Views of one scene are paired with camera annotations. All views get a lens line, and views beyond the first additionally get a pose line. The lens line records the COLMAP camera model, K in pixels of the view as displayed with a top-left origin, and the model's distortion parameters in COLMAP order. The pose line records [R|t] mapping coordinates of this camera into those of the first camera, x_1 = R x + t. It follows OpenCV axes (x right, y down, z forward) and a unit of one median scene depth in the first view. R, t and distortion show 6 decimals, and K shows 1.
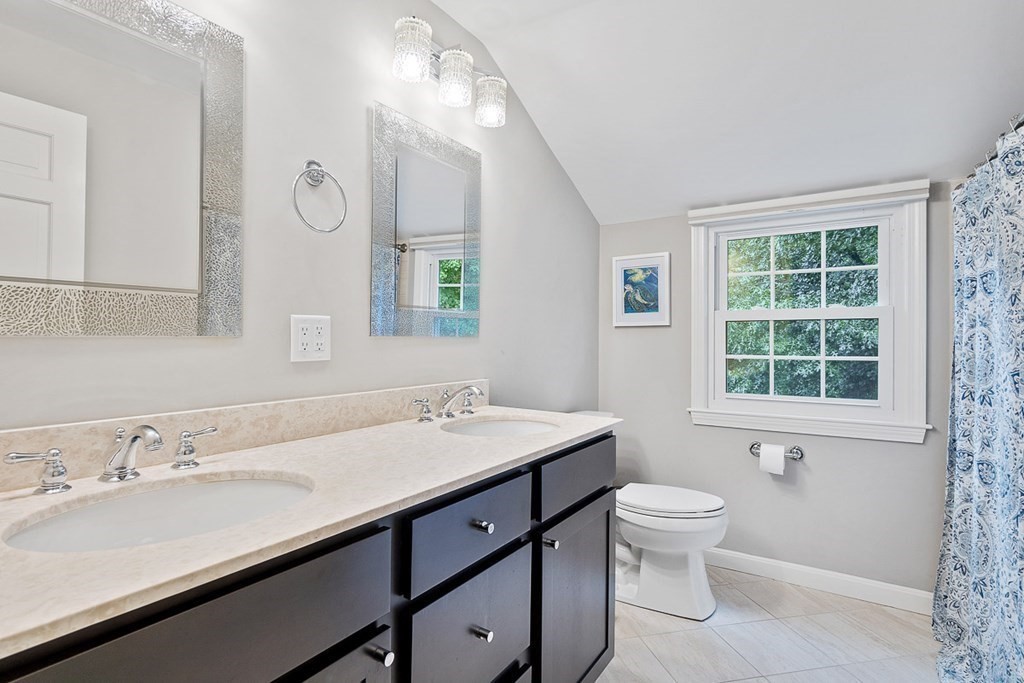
lens RADIAL K [[507.6, 0, 512.0], [0, 507.6, 341.5], [0, 0, 1]] dist [0.000891, -0.000108]
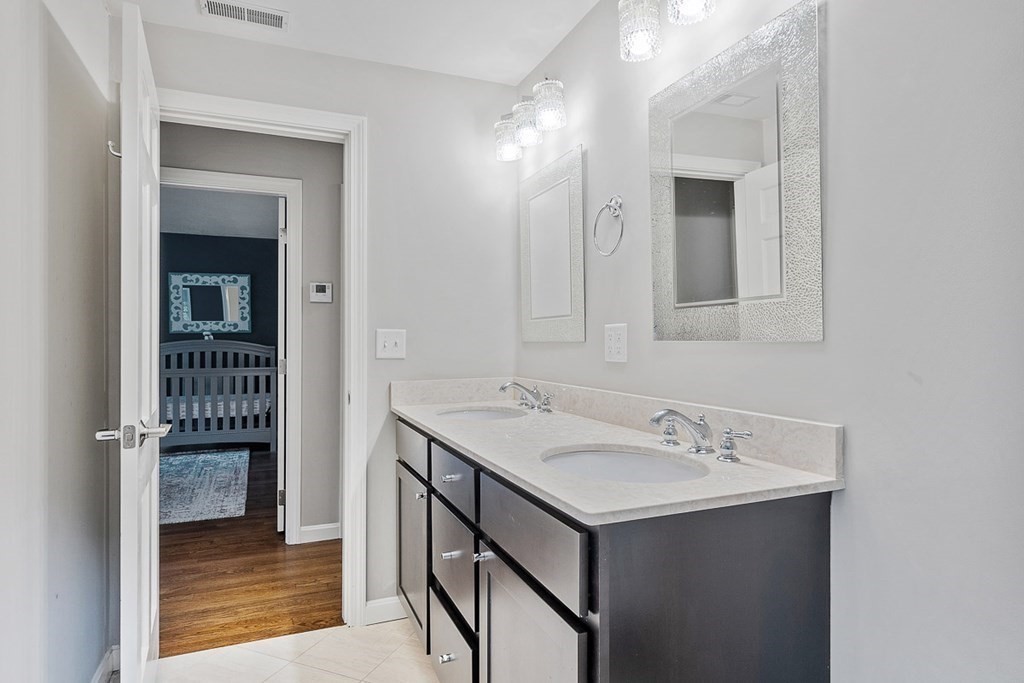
lens RADIAL K [[579.3, 0, 512.0], [0, 579.3, 341.5], [0, 0, 1]] dist [0.000121, -0.000027]
pose [[-0.557941, 0.002802, -0.829876, 0.891658], [-0.001242, 0.999990, 0.004211, -0.014871], [0.829879, 0.003380, -0.557933, 1.568608]]
